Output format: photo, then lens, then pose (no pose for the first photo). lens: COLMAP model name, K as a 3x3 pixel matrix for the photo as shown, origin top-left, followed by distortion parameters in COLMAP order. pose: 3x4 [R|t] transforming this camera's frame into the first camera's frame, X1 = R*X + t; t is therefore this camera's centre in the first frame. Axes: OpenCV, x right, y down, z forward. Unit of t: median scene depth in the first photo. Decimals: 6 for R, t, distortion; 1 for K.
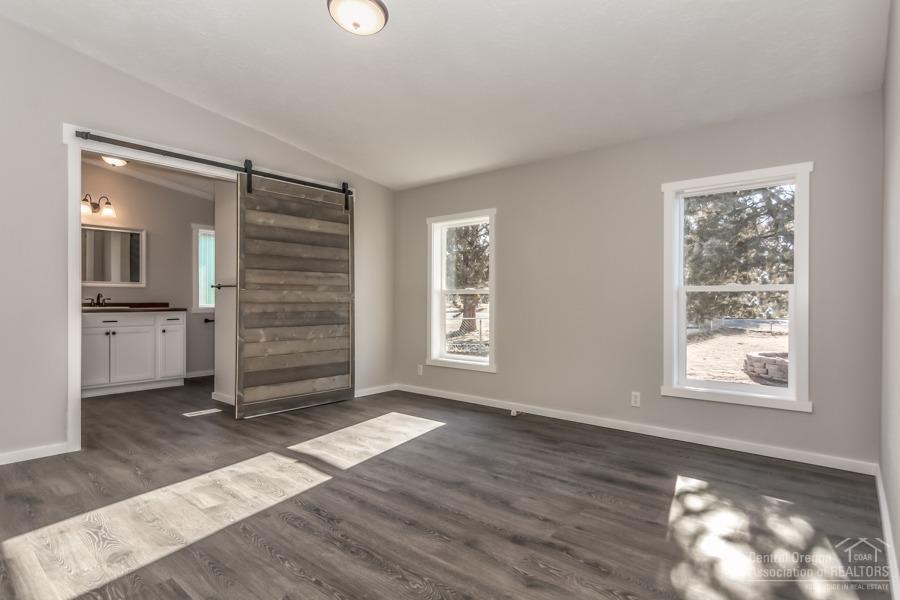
lens RADIAL K [[473.6, 0, 450.0], [0, 473.6, 300.0], [0, 0, 1]] dist [0.000011, 0.000512]
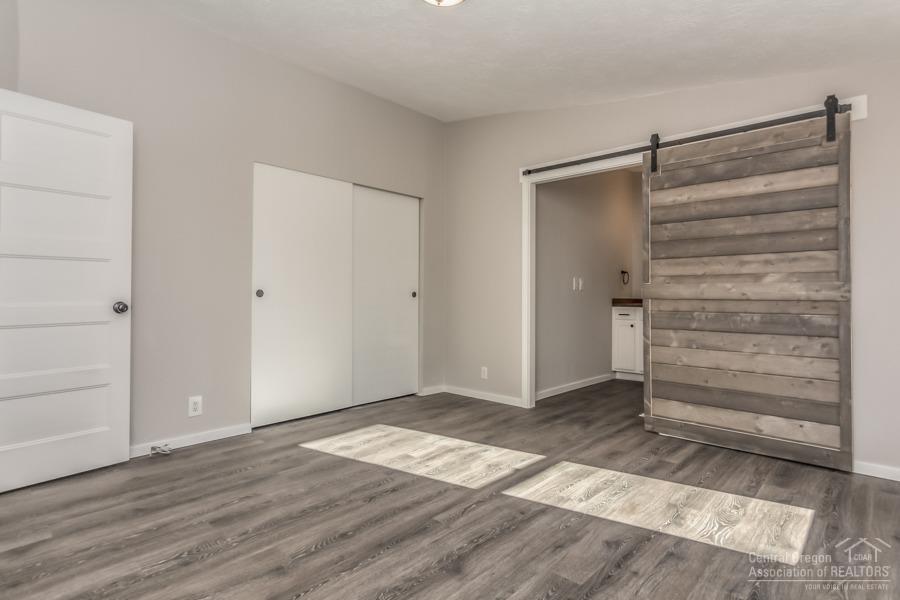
lens RADIAL K [[474.5, 0, 450.8], [0, 474.5, 285.9], [0, 0, 1]] dist [-0.001238, -0.000375]
pose [[-0.039344, -0.021369, -0.998997, 0.570790], [-0.003077, 0.999769, -0.021265, 0.002267], [0.999221, 0.002237, -0.039401, 0.837357]]
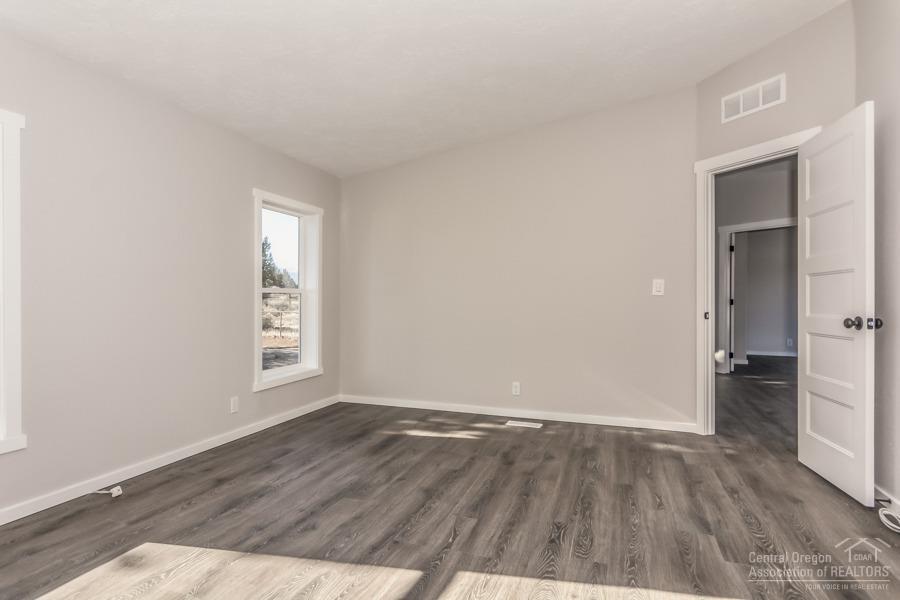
lens RADIAL K [[473.6, 0, 450.0], [0, 473.6, 300.0], [0, 0, 1]] dist [0.000011, 0.000512]
pose [[-0.352380, -0.008073, 0.935822, -0.749123], [-0.006847, 0.999958, 0.006048, -0.011630], [-0.935832, -0.004277, -0.352420, 1.072785]]
